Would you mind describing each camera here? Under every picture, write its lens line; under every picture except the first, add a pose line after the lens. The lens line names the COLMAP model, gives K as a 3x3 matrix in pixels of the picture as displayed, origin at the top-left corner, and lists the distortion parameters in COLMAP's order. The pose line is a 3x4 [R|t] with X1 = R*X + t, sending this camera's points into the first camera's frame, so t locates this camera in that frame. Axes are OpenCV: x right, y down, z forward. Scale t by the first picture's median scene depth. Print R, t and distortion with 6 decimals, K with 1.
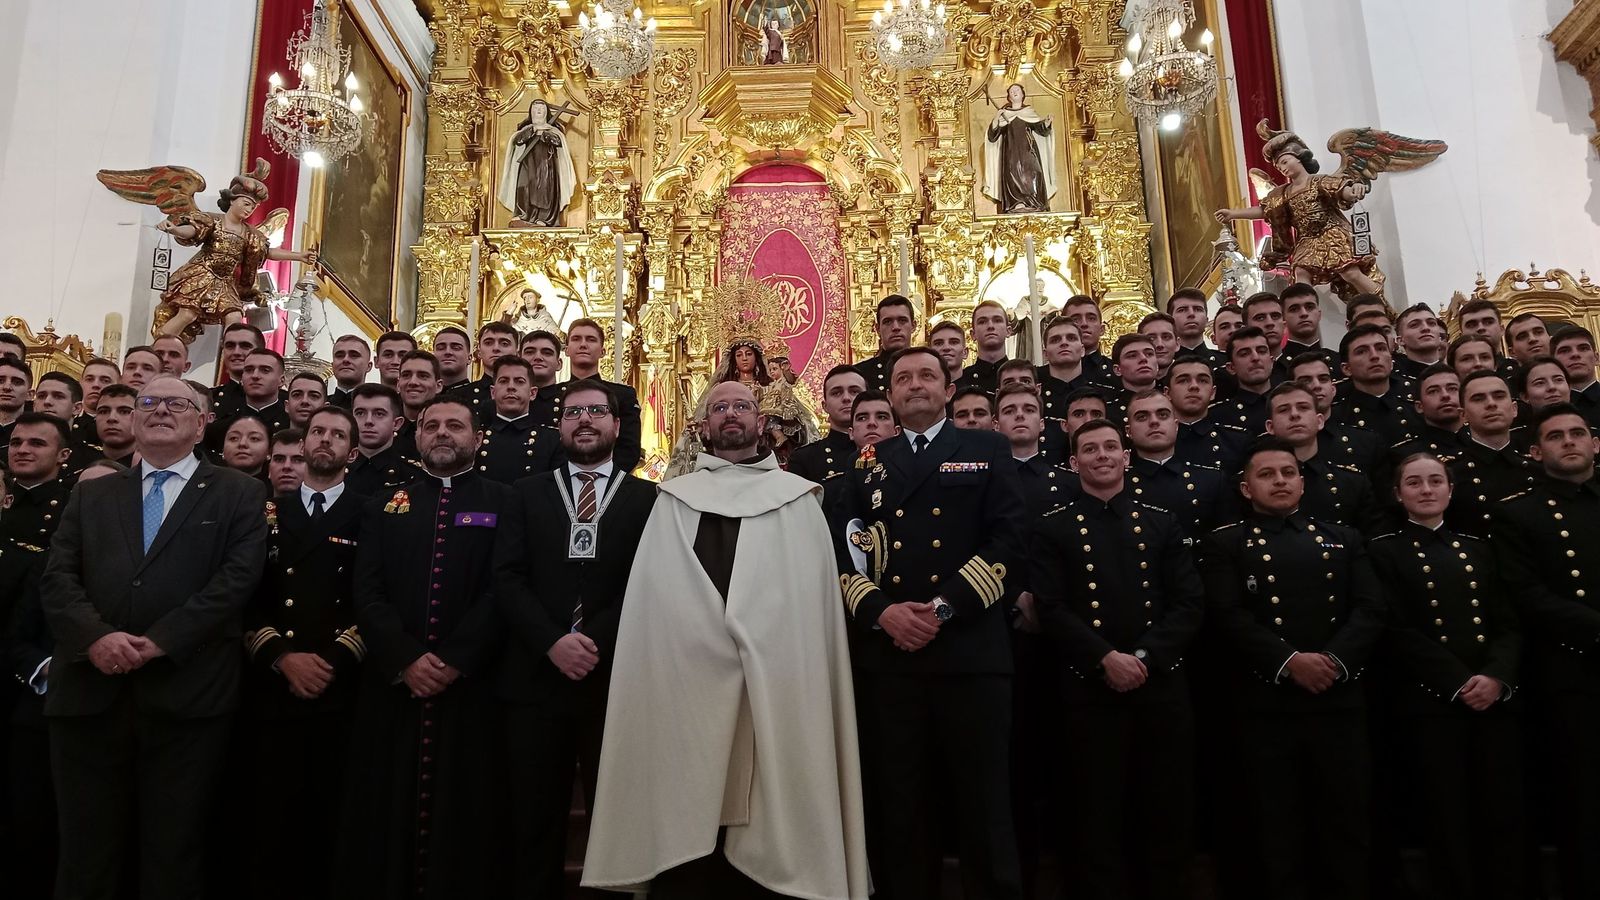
lens RADIAL K [[1246.8, 0, 799.0], [0, 1246.8, 458.7], [0, 0, 1]] dist [0.101910, -0.193315]
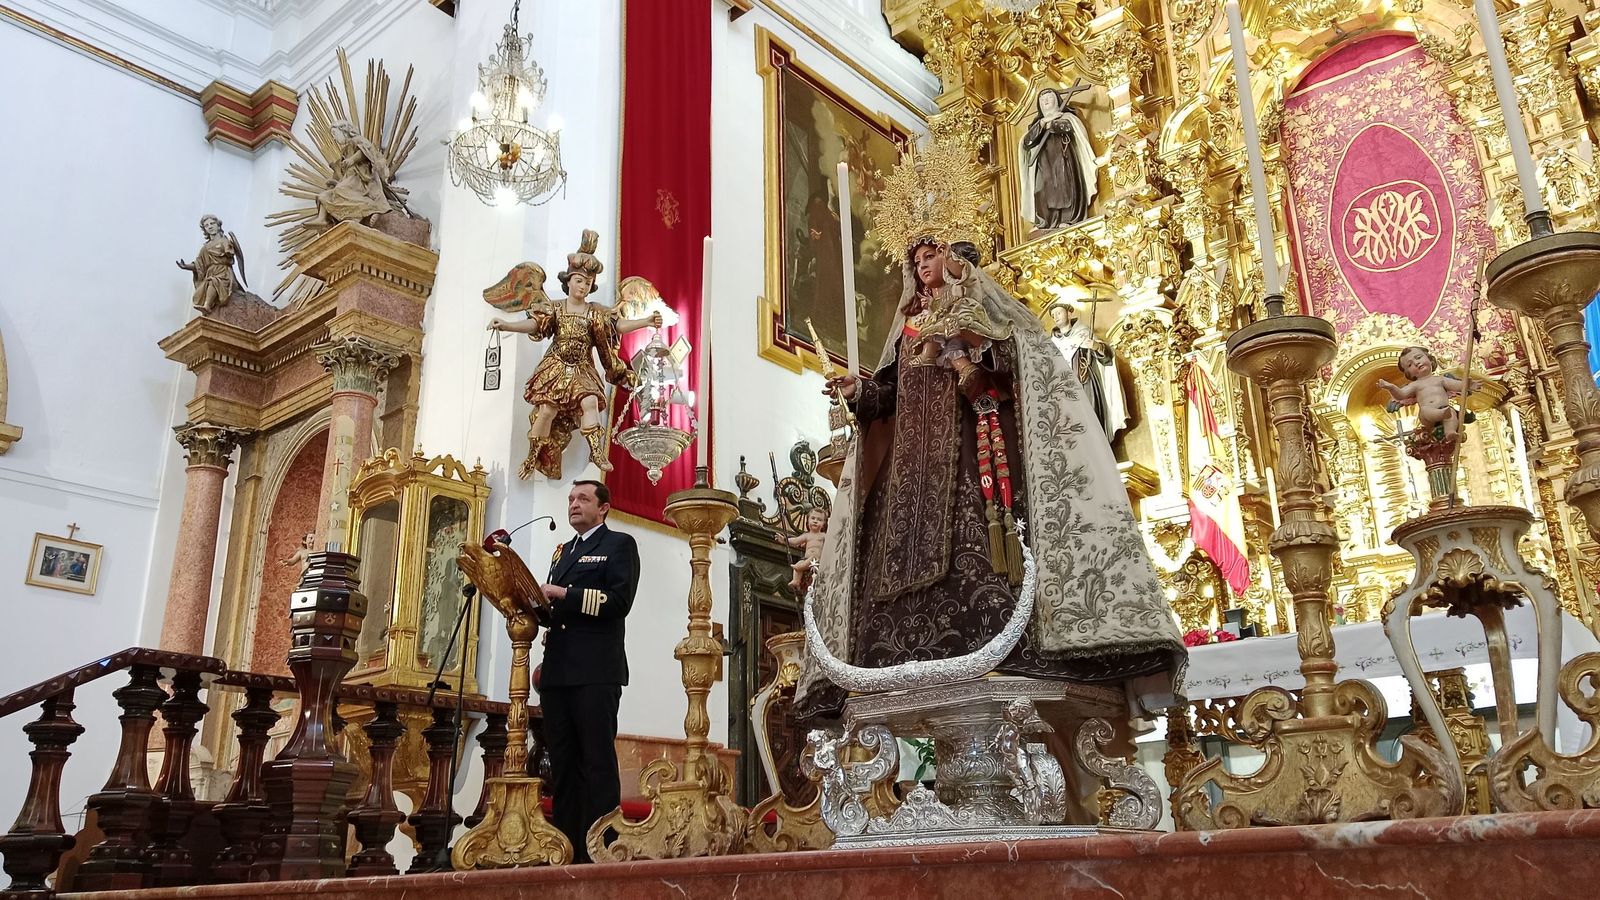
lens RADIAL K [[1246.8, 0, 799.4], [0, 1246.8, 452.5], [0, 0, 1]] dist [0.101910, -0.193315]
pose [[0.768815, -0.208298, -0.604596, 0.140395], [0.161939, 0.978061, -0.131041, 0.044405], [0.618627, 0.002838, 0.785679, 0.237712]]
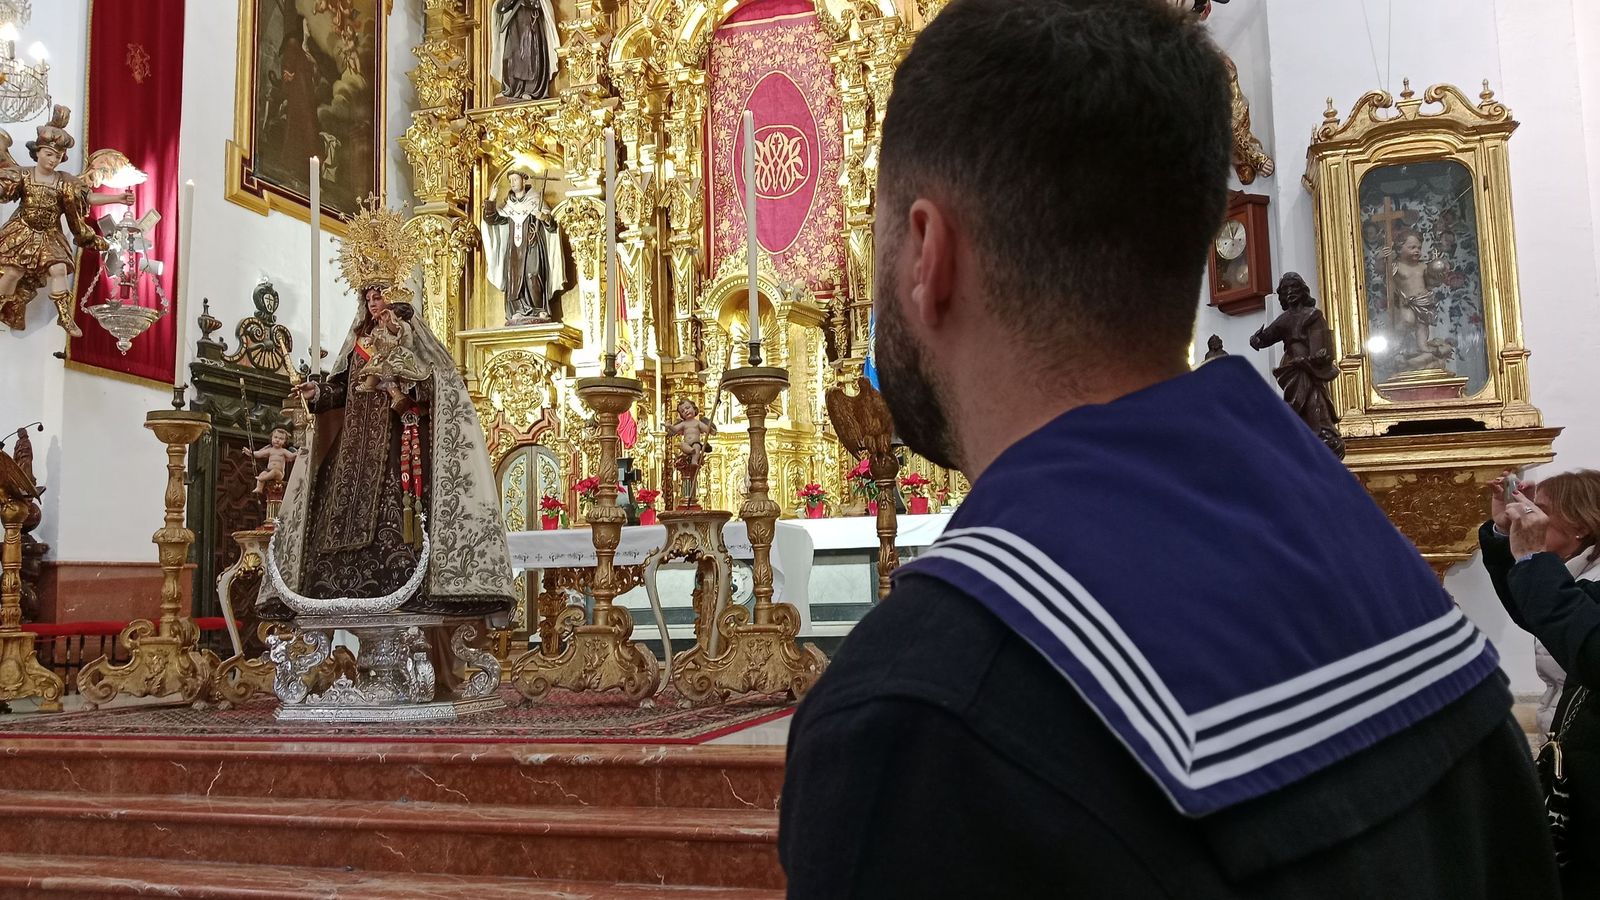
lens RADIAL K [[1246.8, 0, 791.7], [0, 1246.8, 454.0], [0, 0, 1]] dist [0.101910, -0.193315]
pose [[0.960542, -0.032725, -0.276204, 0.249140], [0.073829, 0.987429, 0.139762, -0.040358], [0.268158, -0.154639, 0.950883, 0.111603]]
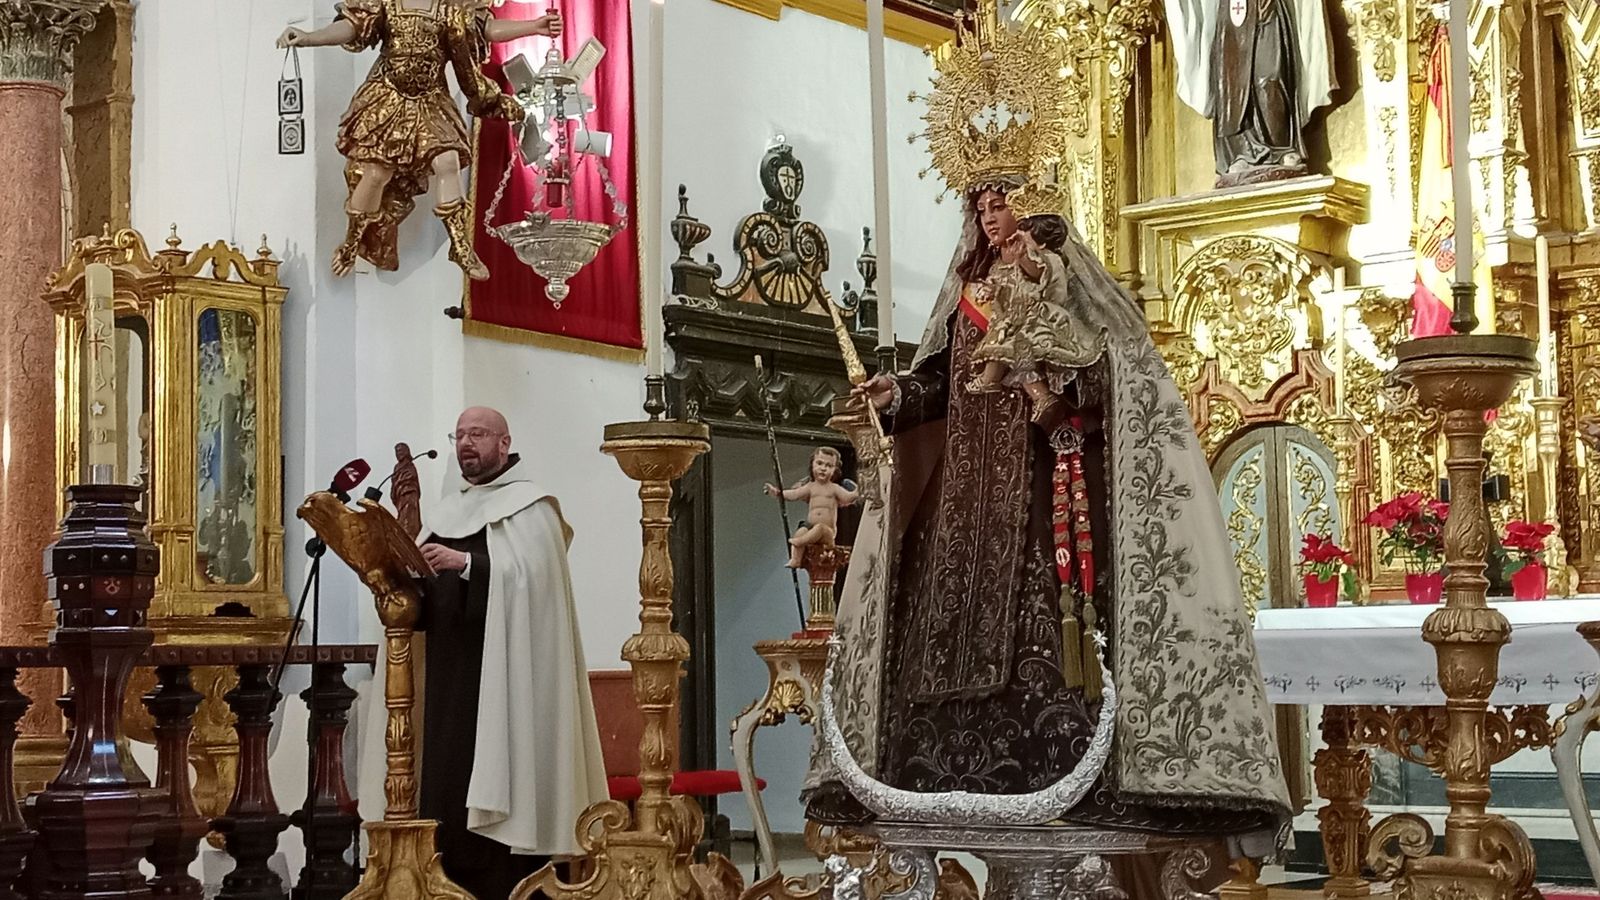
lens RADIAL K [[2492.4, 0, 792.5], [0, 2492.4, 441.6], [0, 0, 1]] dist [0.105657, 0.000000]
pose [[0.785144, -0.049748, -0.617312, 0.236279], [0.154054, 0.981126, 0.116870, -0.060917], [0.599847, -0.186859, 0.777989, 0.119551]]
